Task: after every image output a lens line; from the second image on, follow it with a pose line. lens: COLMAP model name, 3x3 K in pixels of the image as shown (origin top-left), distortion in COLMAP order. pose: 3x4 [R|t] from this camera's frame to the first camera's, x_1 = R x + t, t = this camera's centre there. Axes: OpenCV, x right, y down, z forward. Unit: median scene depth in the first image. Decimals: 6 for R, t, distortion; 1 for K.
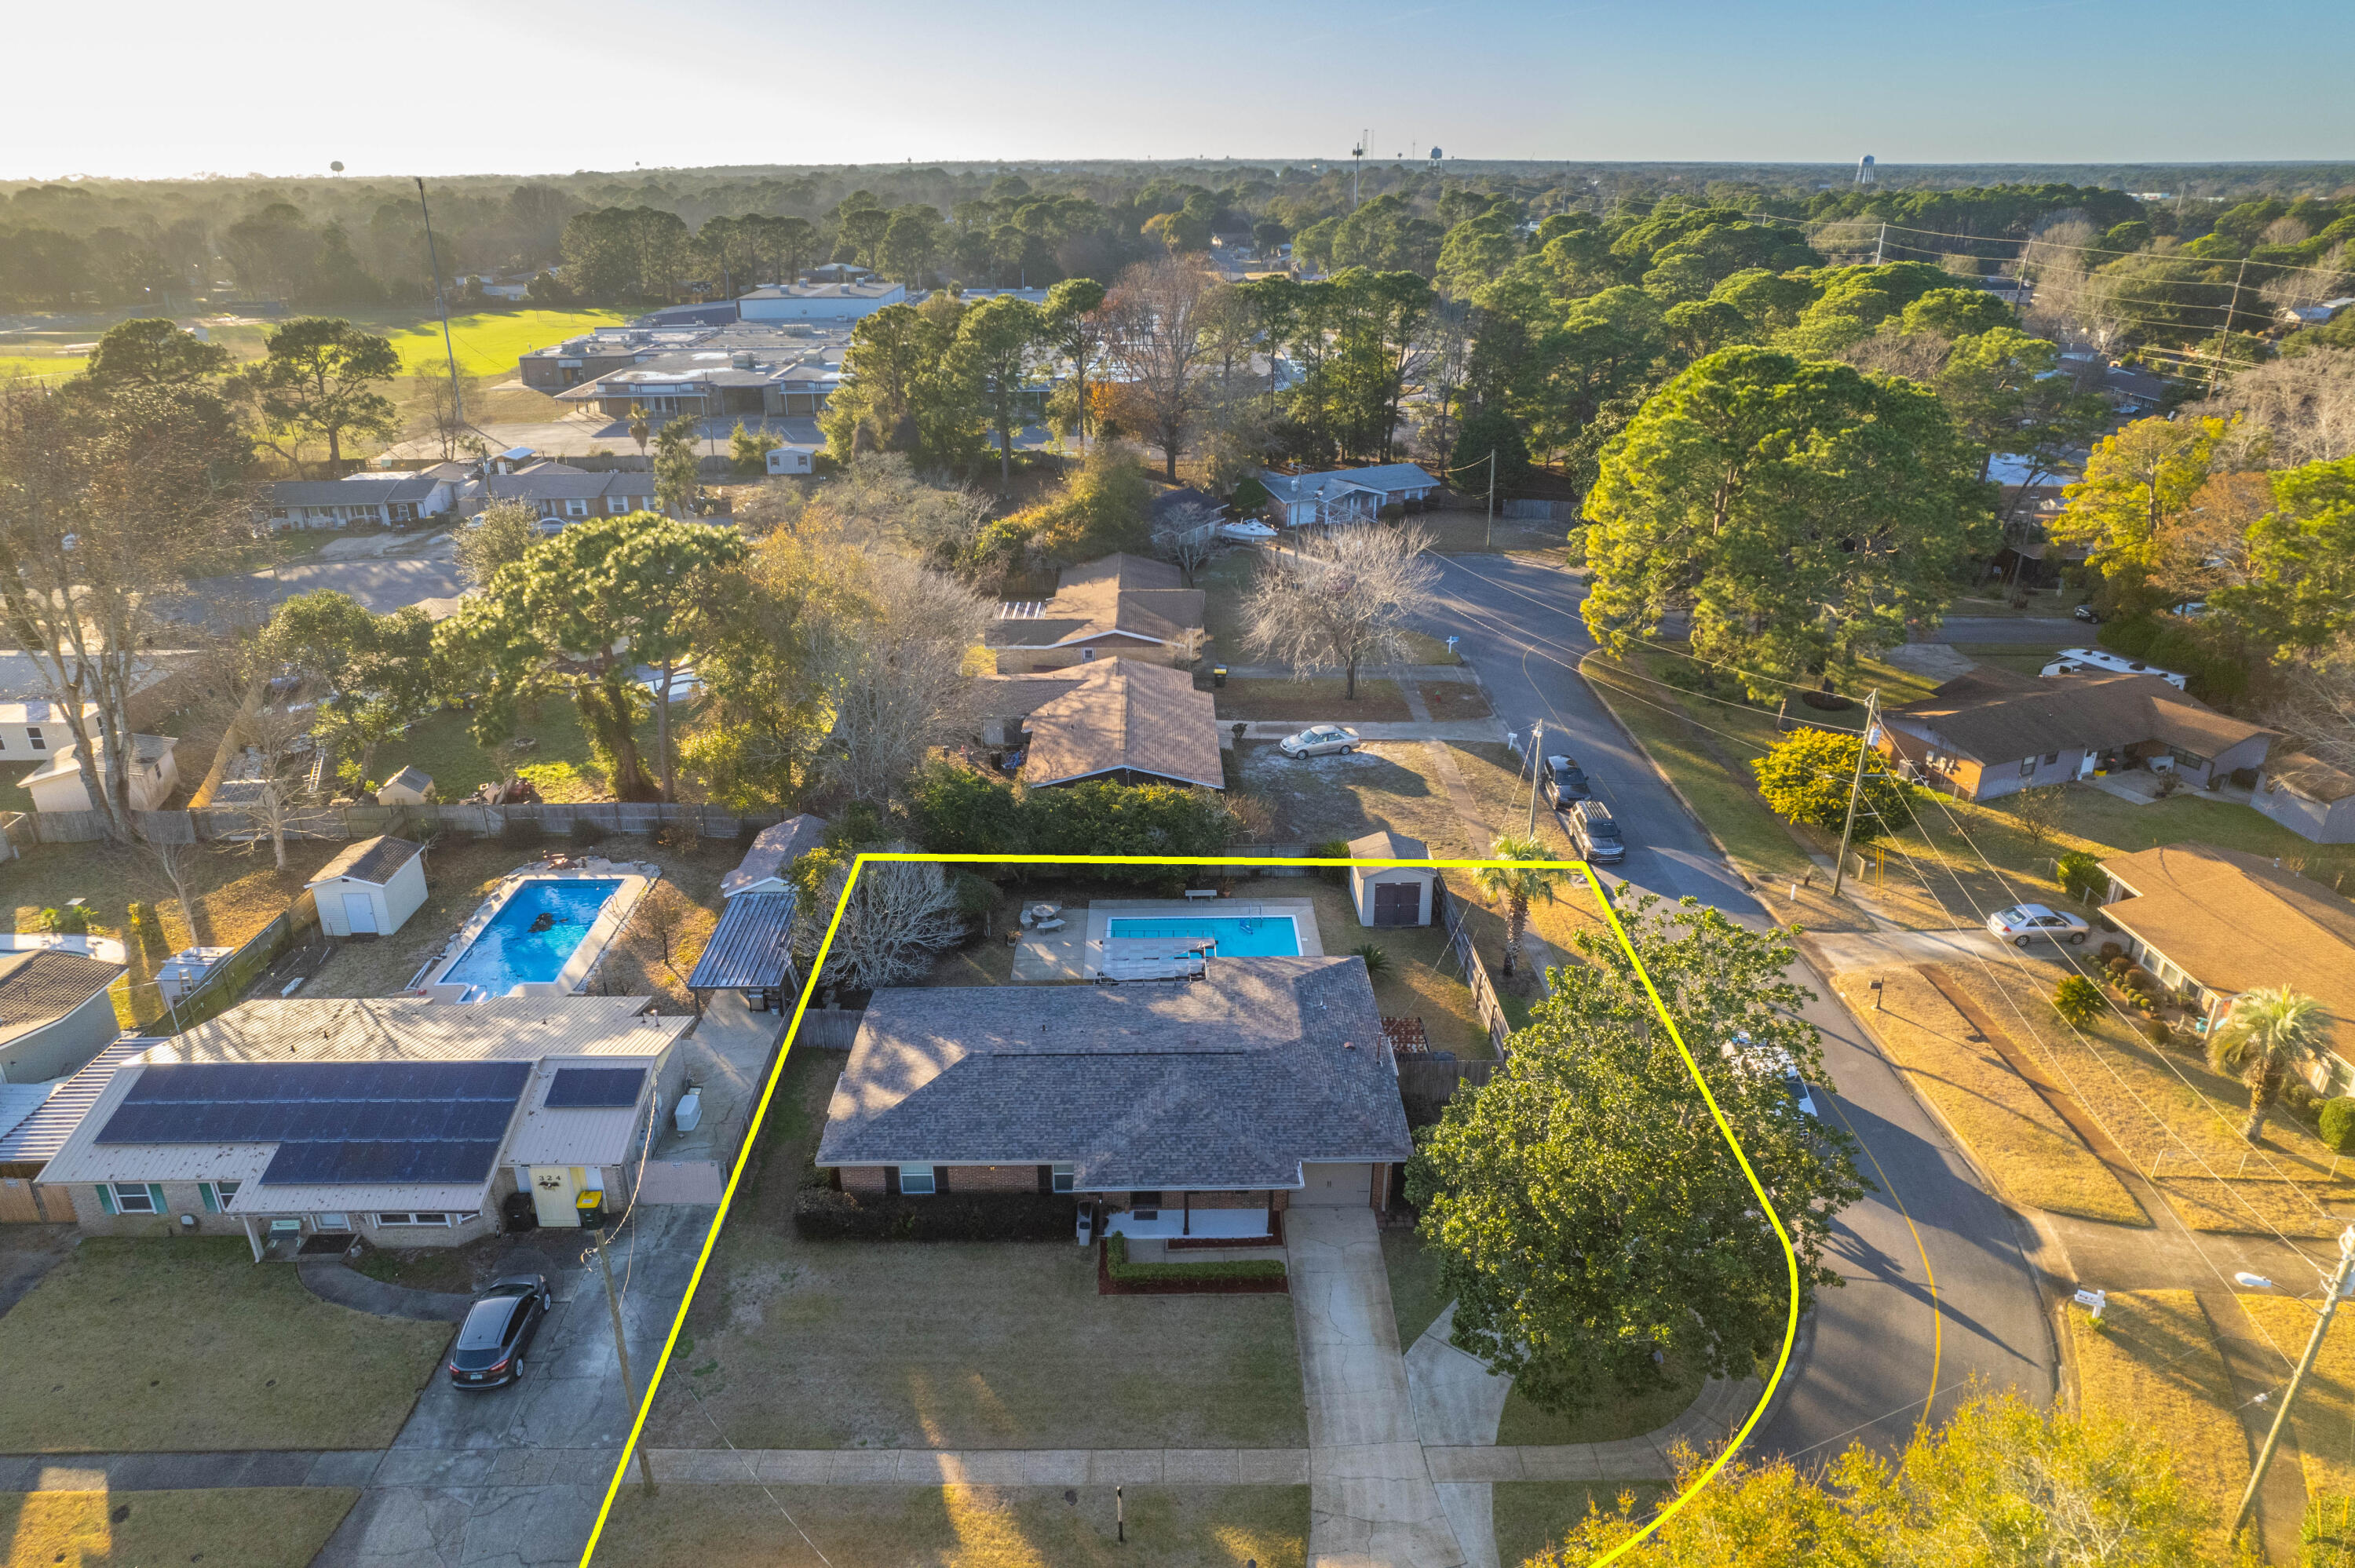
lens RADIAL K [[1505.3, 0, 1177.5], [0, 1505.3, 784.0], [0, 0, 1]] dist [-0.078328, 0.070668]
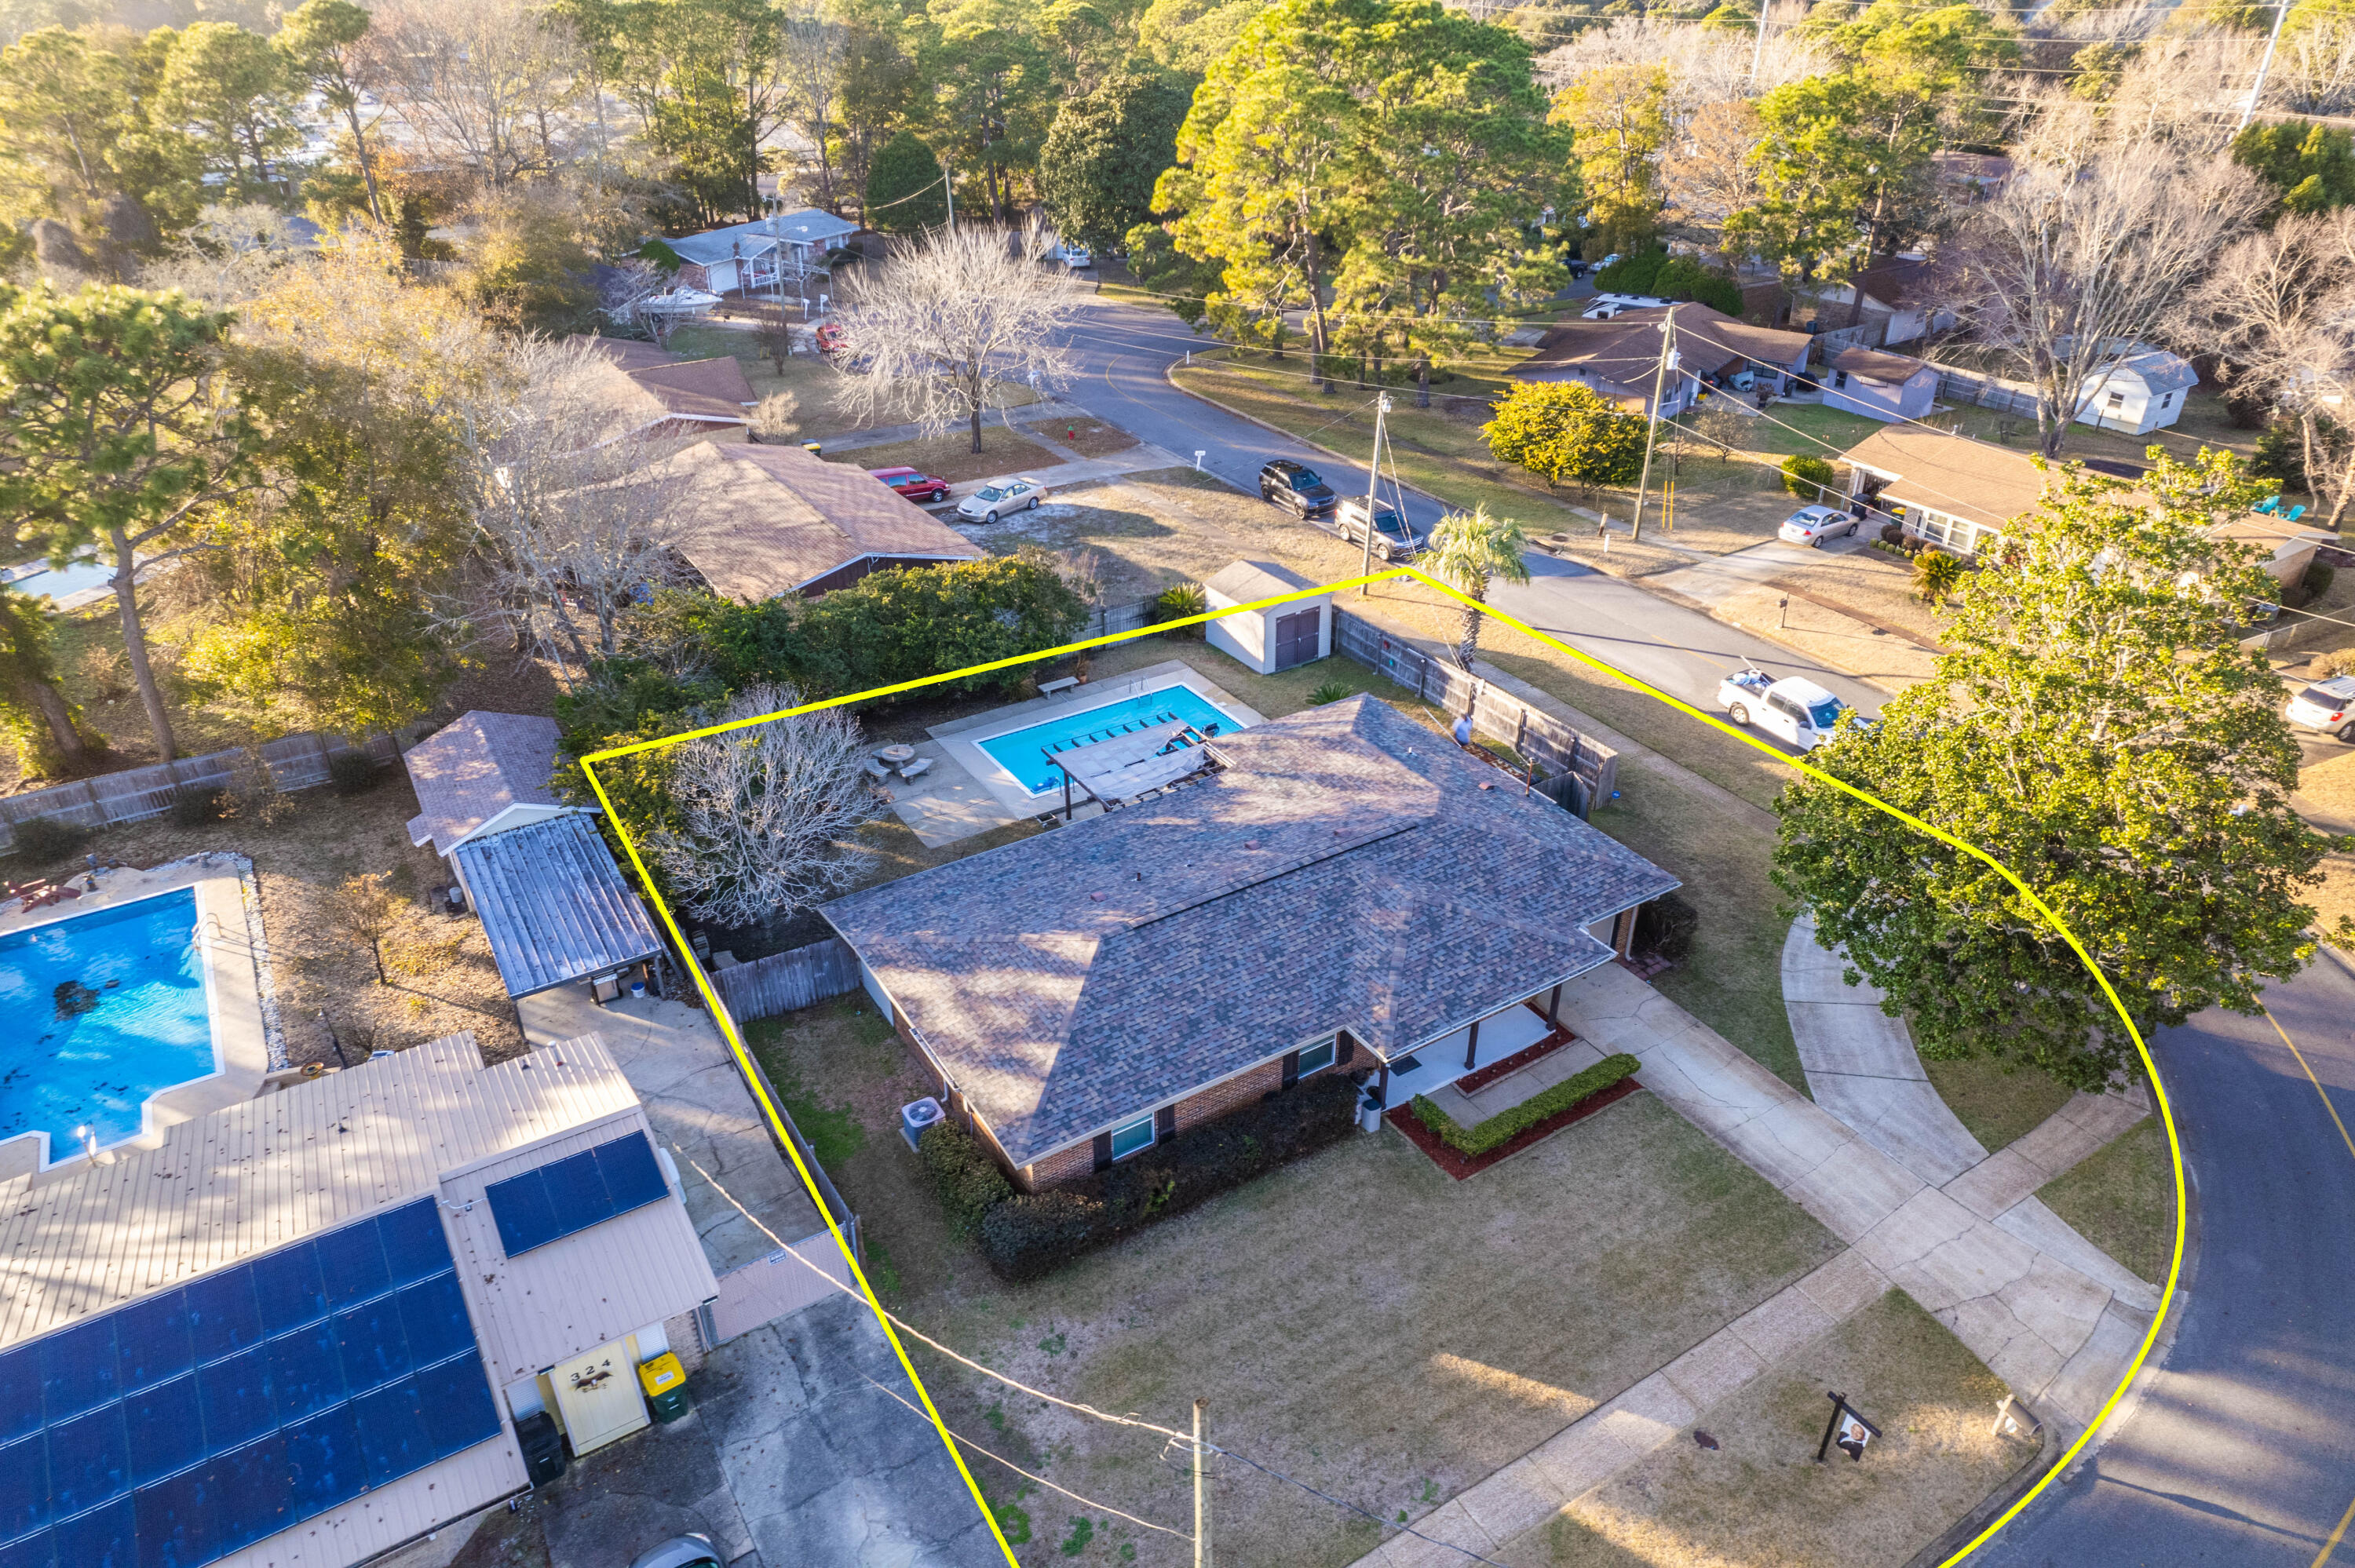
lens RADIAL K [[1505.3, 0, 1177.5], [0, 1505.3, 784.0], [0, 0, 1]] dist [-0.078328, 0.070668]
pose [[0.855443, -0.259902, 0.447960, -0.299916], [0.204444, 0.964181, 0.168992, 0.004058], [-0.475836, -0.052980, 0.877937, 0.296680]]
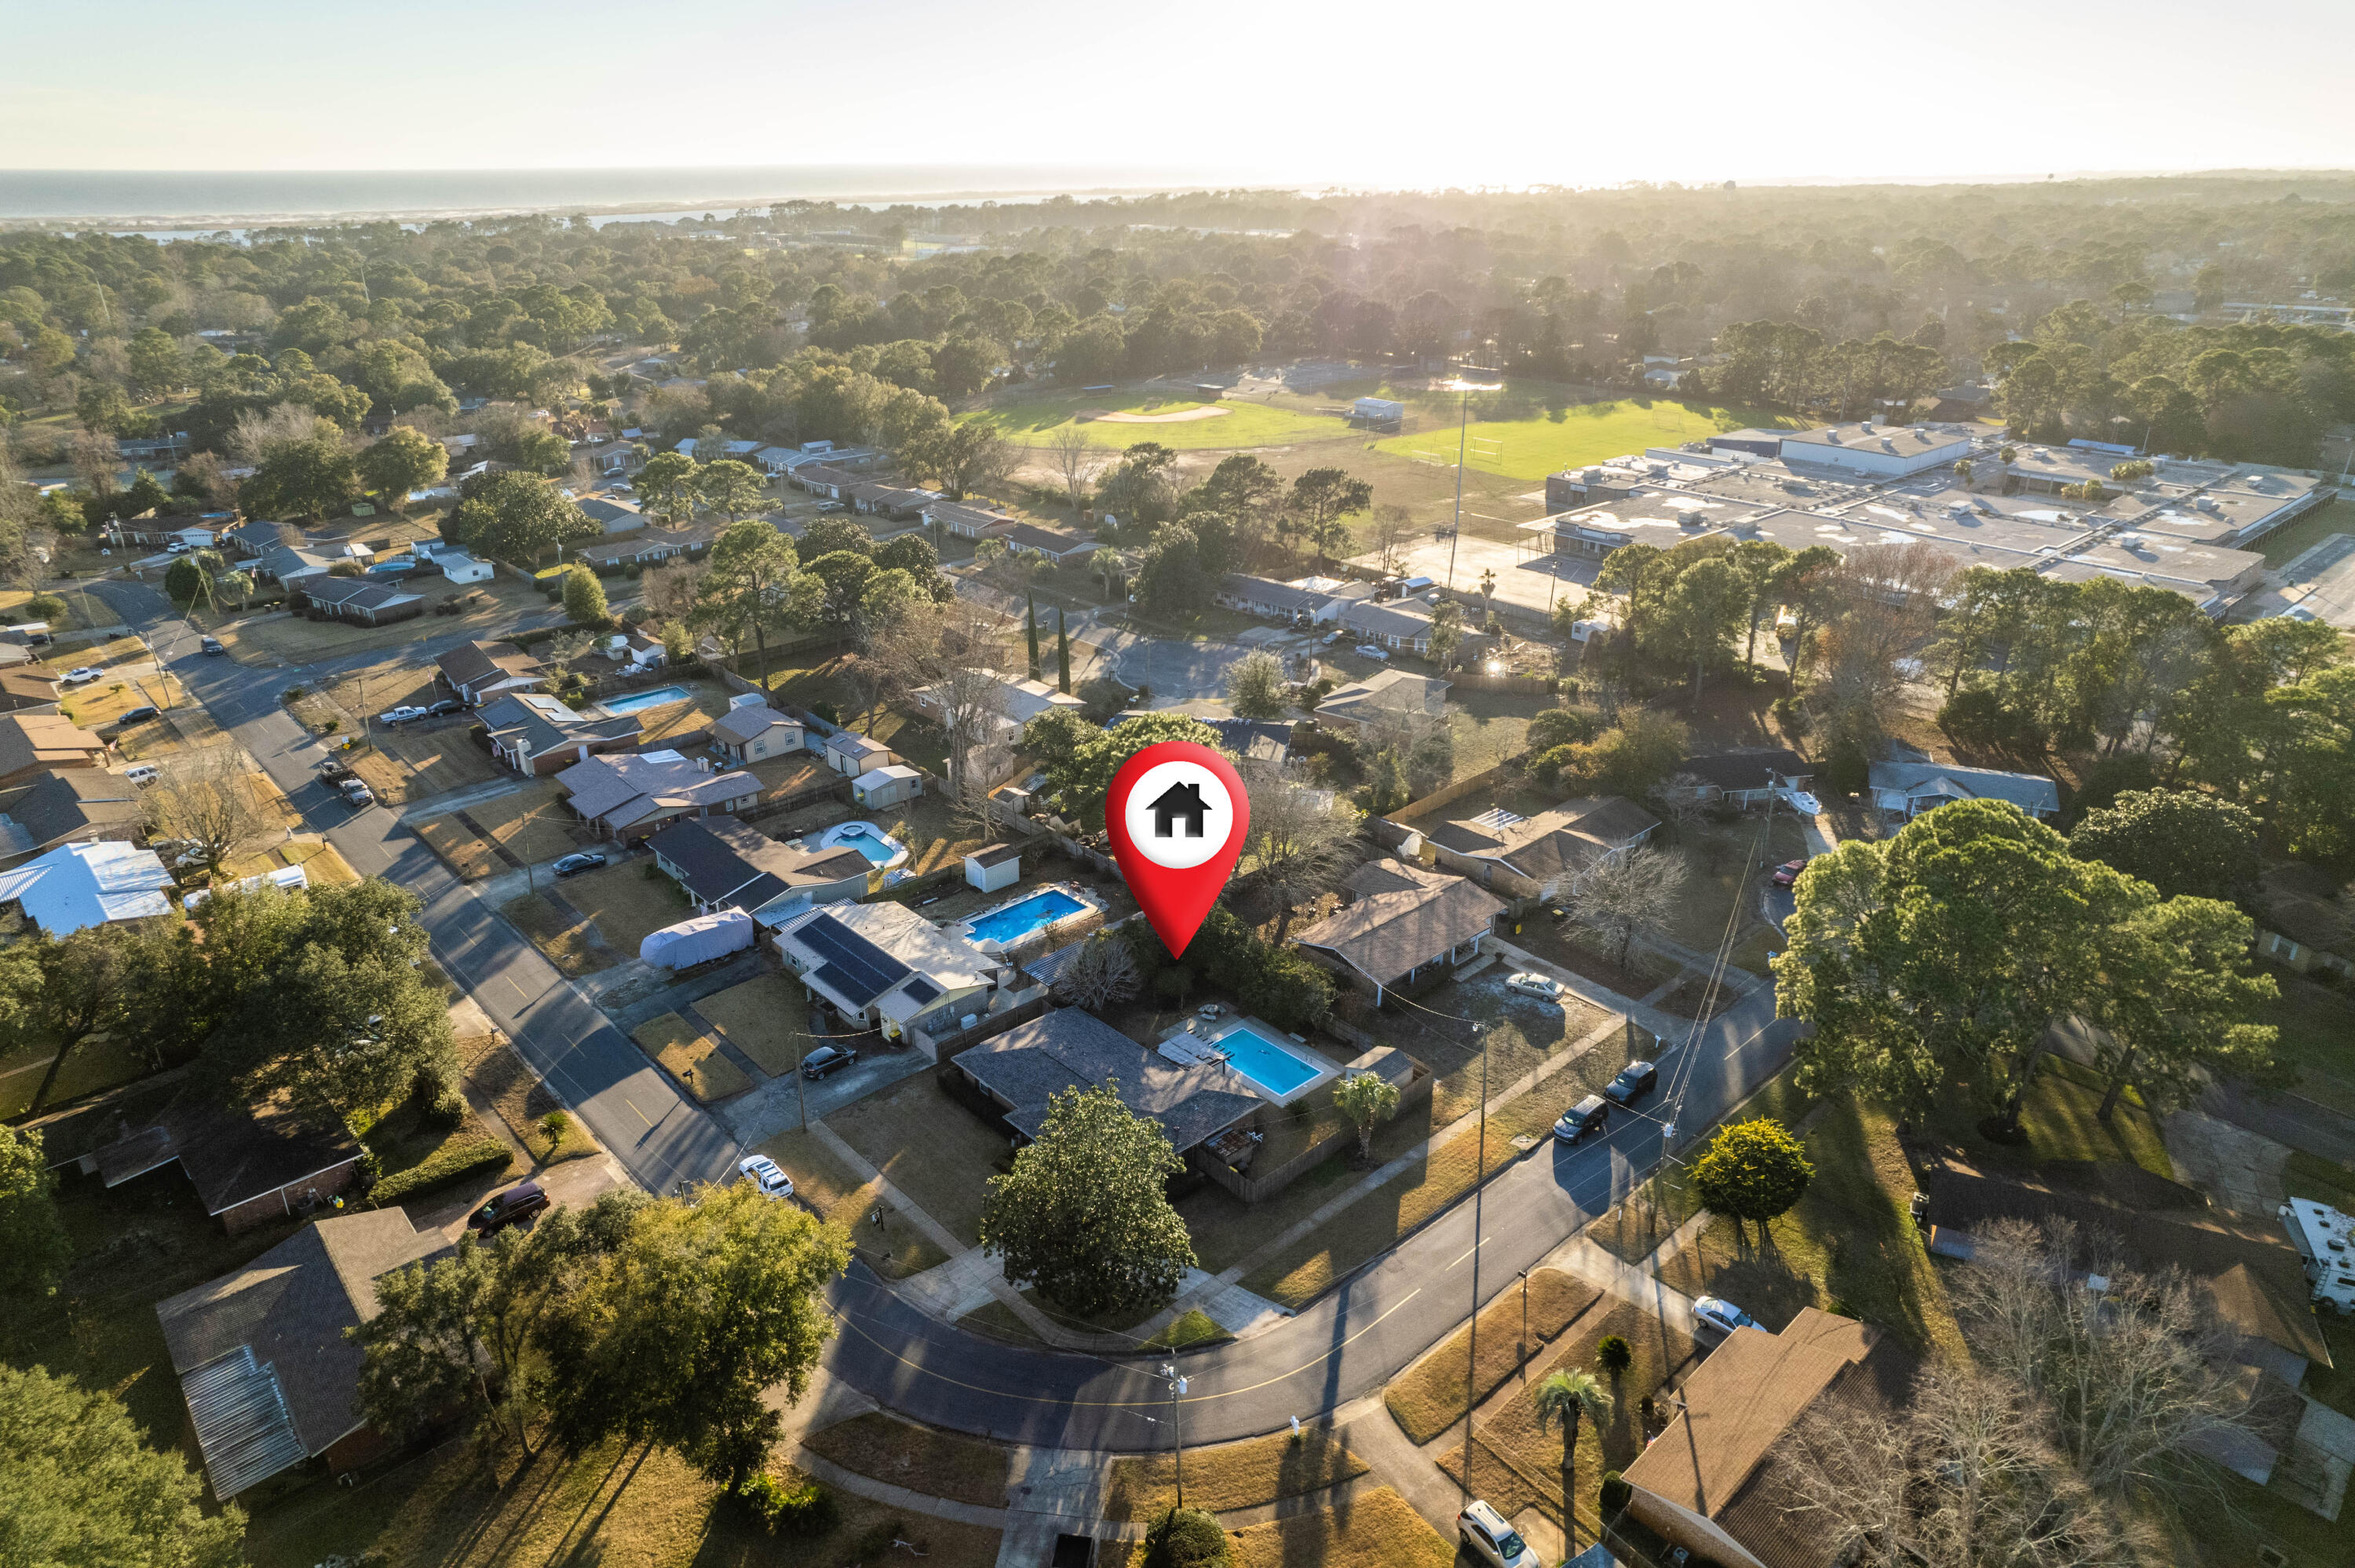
lens RADIAL K [[1505.3, 0, 1177.5], [0, 1505.3, 784.0], [0, 0, 1]] dist [-0.078328, 0.070668]
pose [[0.664107, 0.291219, -0.688588, 1.000367], [-0.287967, 0.949595, 0.123875, -0.364605], [0.689954, 0.116024, 0.714494, -0.301070]]
